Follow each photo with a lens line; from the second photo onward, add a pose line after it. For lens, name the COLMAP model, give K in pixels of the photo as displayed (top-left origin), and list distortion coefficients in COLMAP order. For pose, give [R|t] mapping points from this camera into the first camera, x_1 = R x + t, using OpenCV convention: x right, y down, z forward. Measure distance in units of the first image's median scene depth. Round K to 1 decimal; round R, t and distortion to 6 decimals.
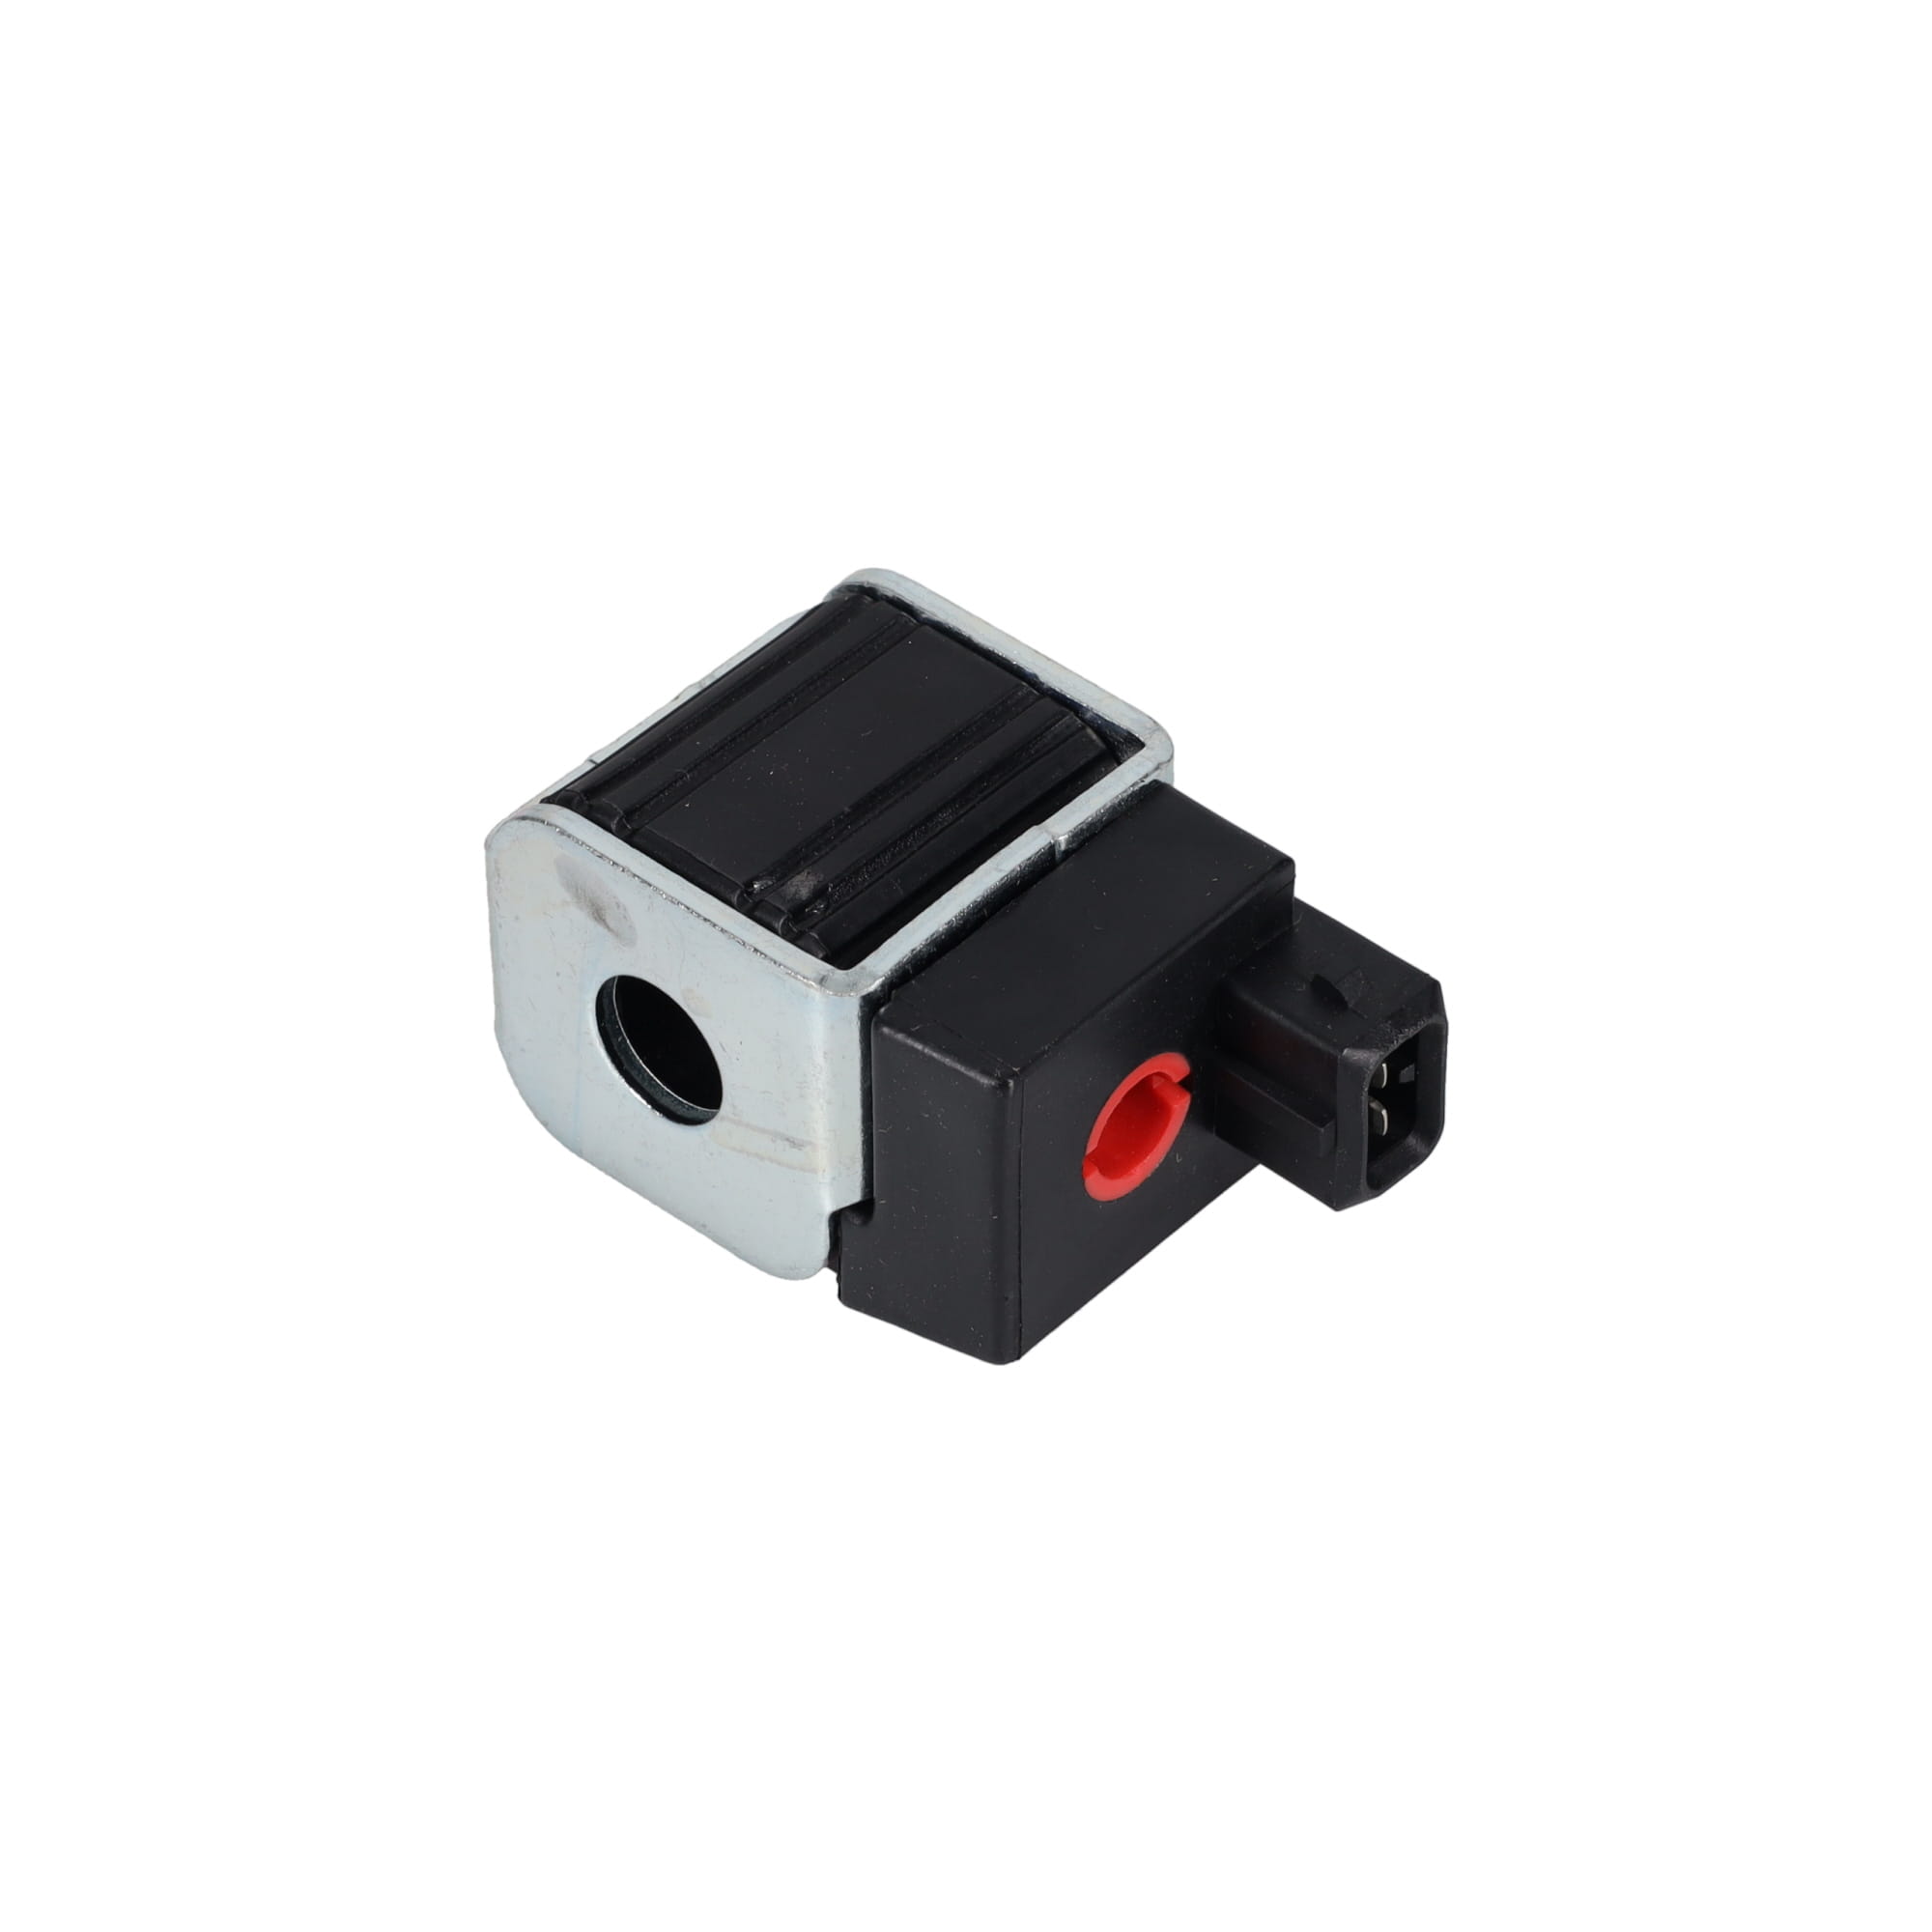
lens RADIAL K [[9346.6, 0, 966.0], [0, 9346.6, 966.0], [0, 0, 1]] dist [0.170507, 1.408943]
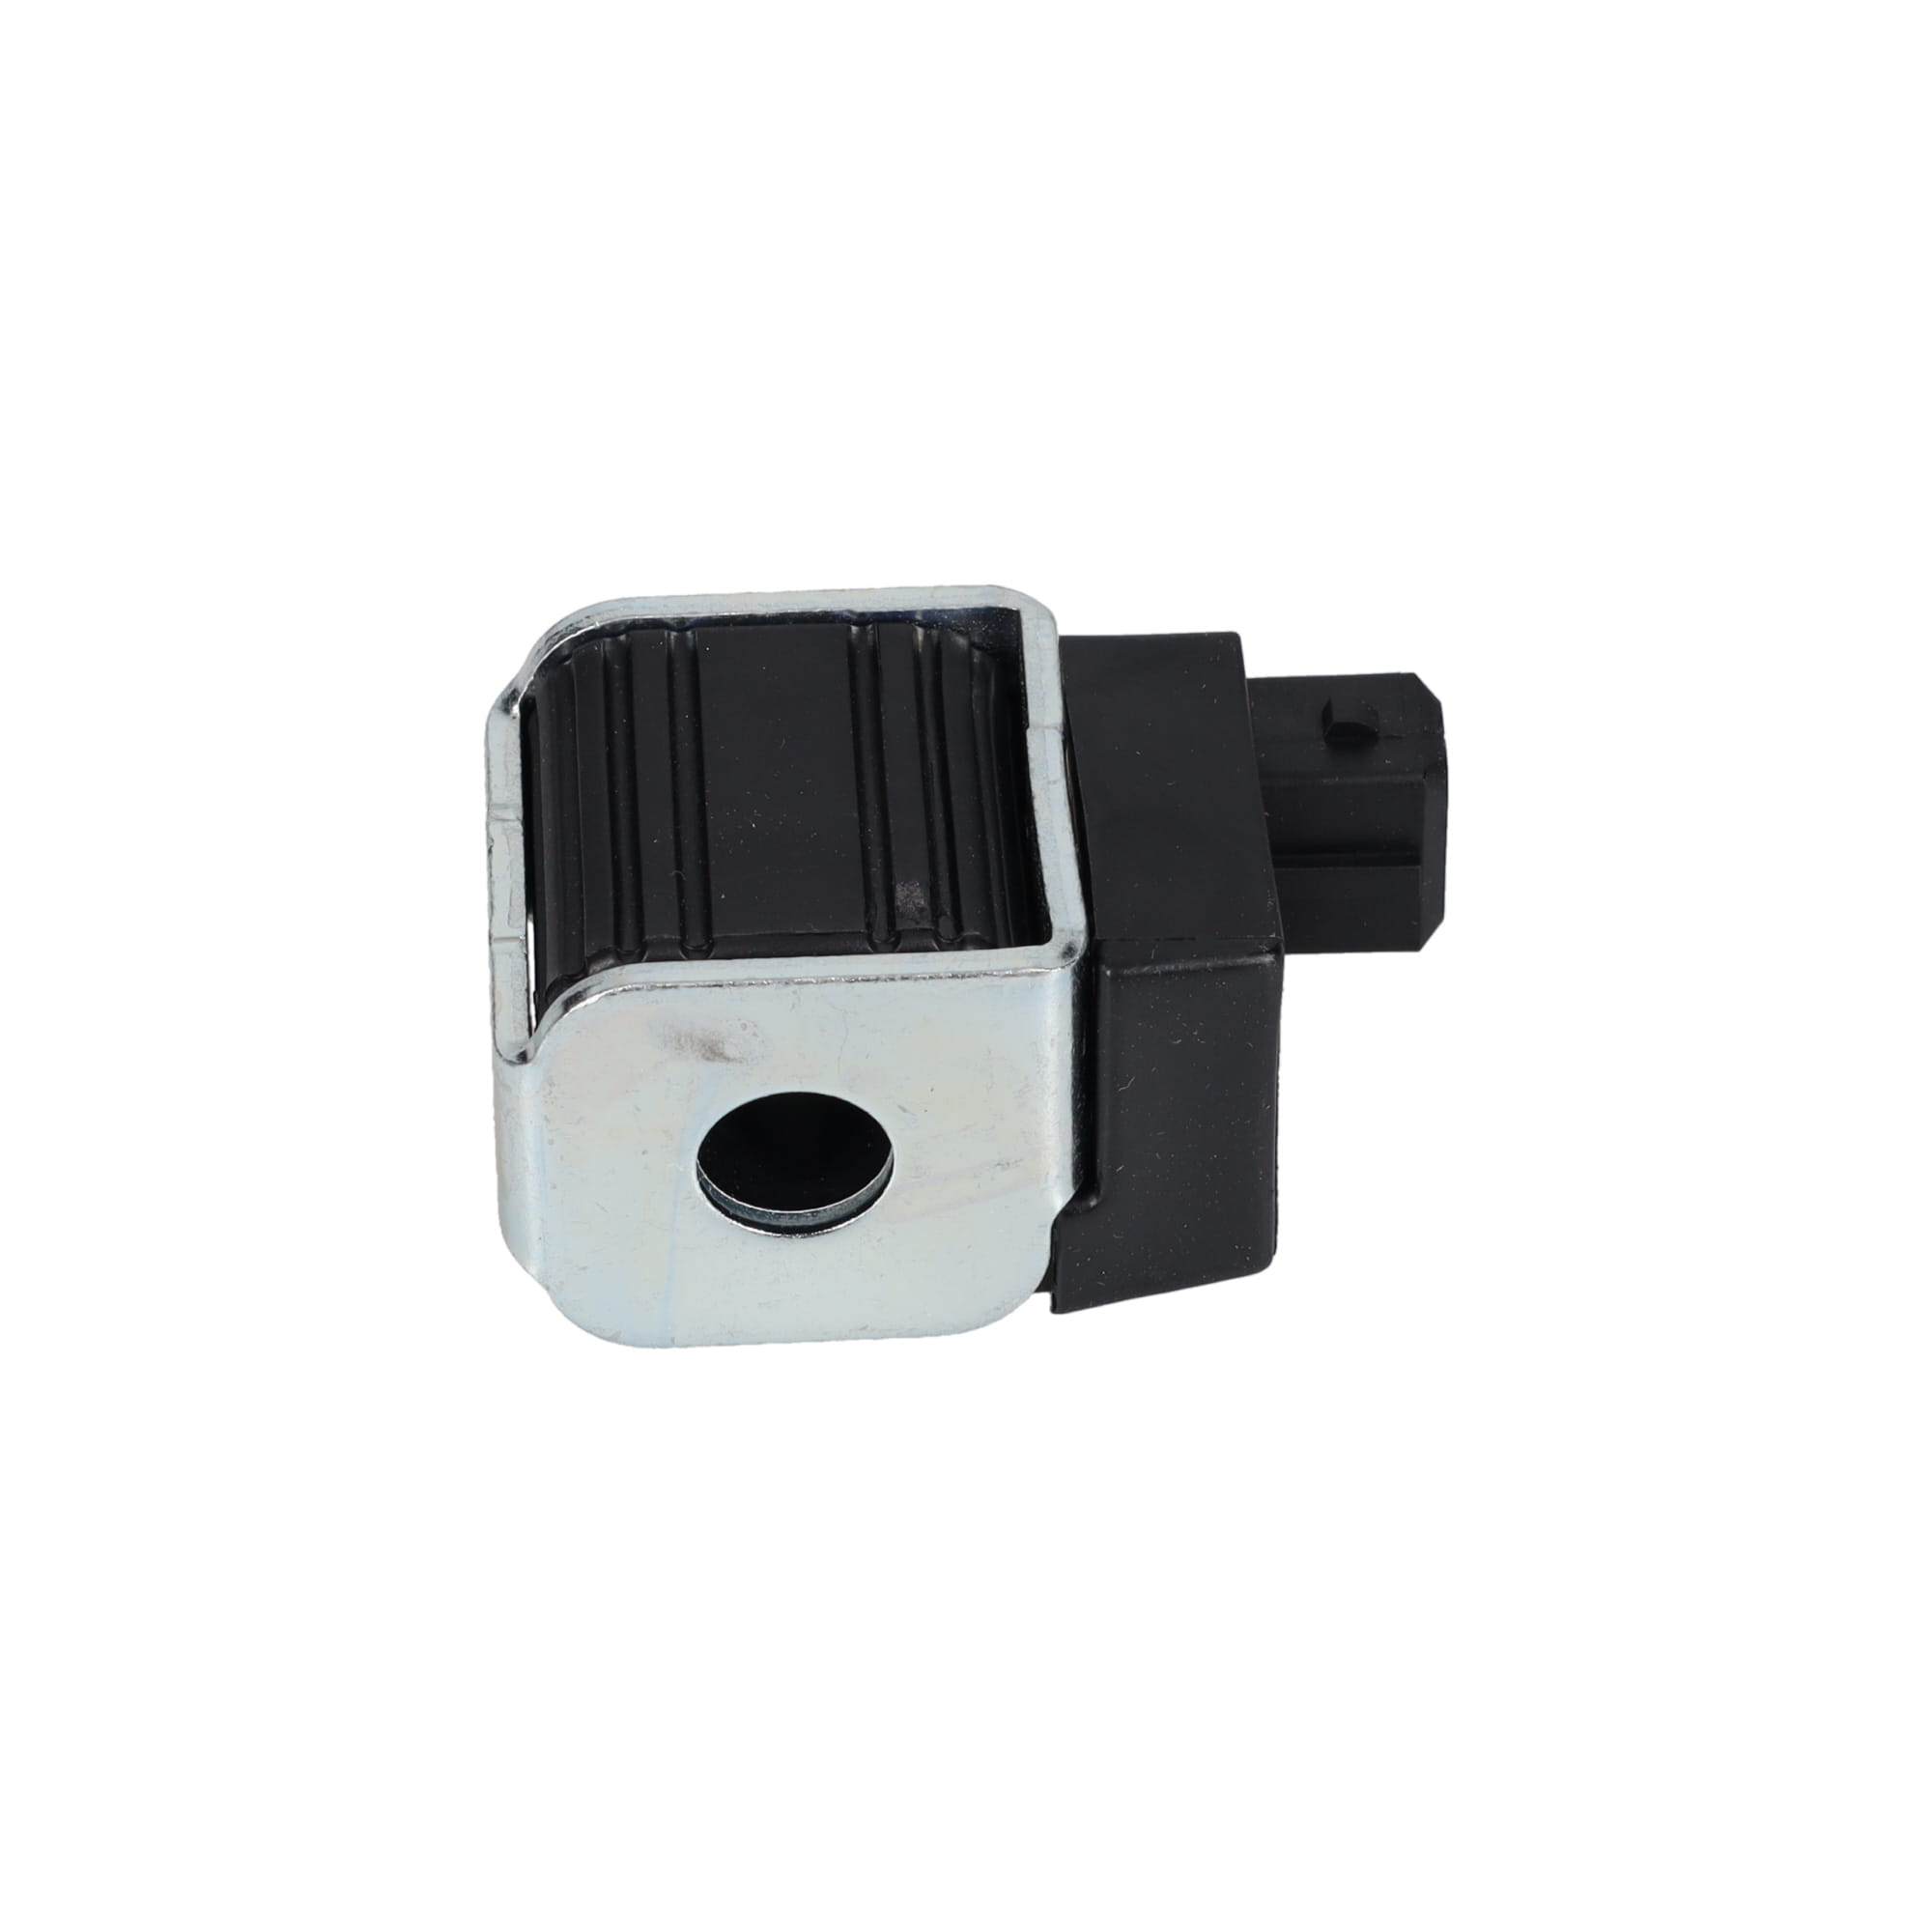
lens RADIAL K [[9346.6, 0, 966.0], [0, 9346.6, 966.0], [0, 0, 1]] dist [0.170507, 1.408943]
pose [[0.699957, -0.470010, 0.537727, -0.485199], [0.474308, 0.868830, 0.142011, -0.124153], [-0.533940, 0.155646, 0.831073, 0.258454]]
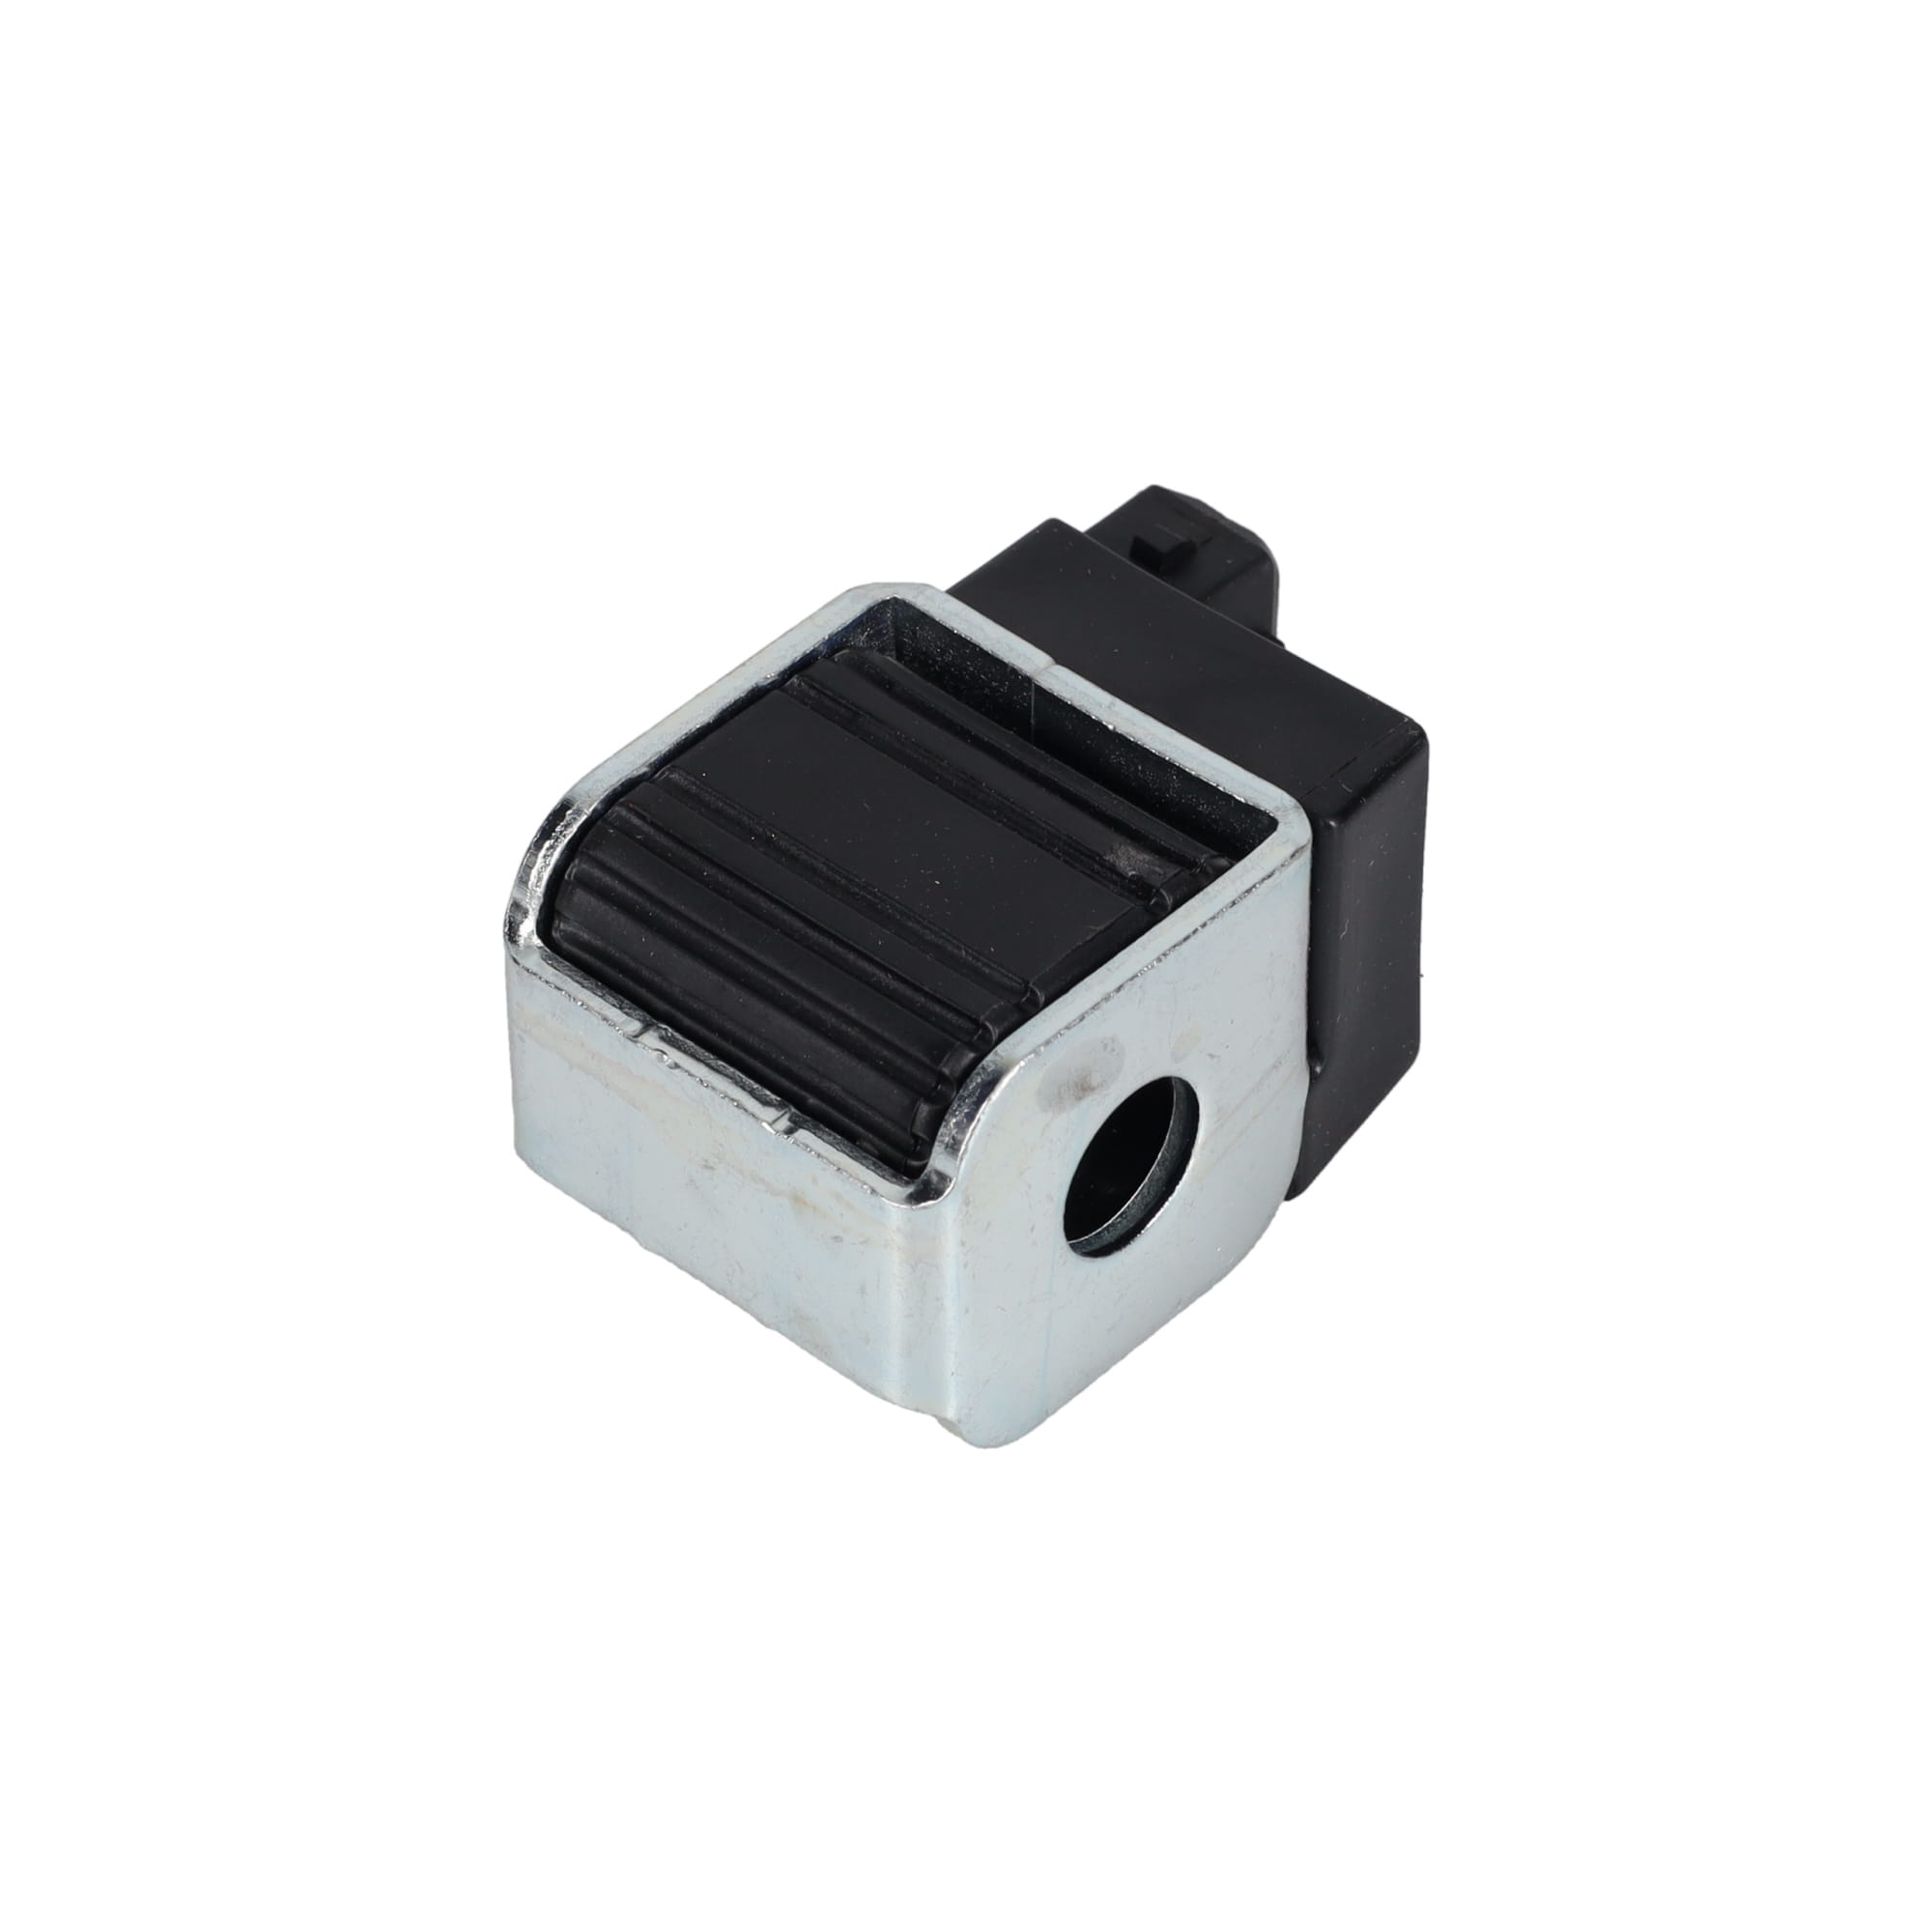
lens RADIAL K [[9346.6, 0, 966.0], [0, 9346.6, 966.0], [0, 0, 1]] dist [0.170507, 1.408943]
pose [[0.001855, -0.669990, 0.742368, -0.653240], [0.673680, 0.549464, 0.494211, -0.432303], [-0.739020, 0.499202, 0.452378, 0.616340]]
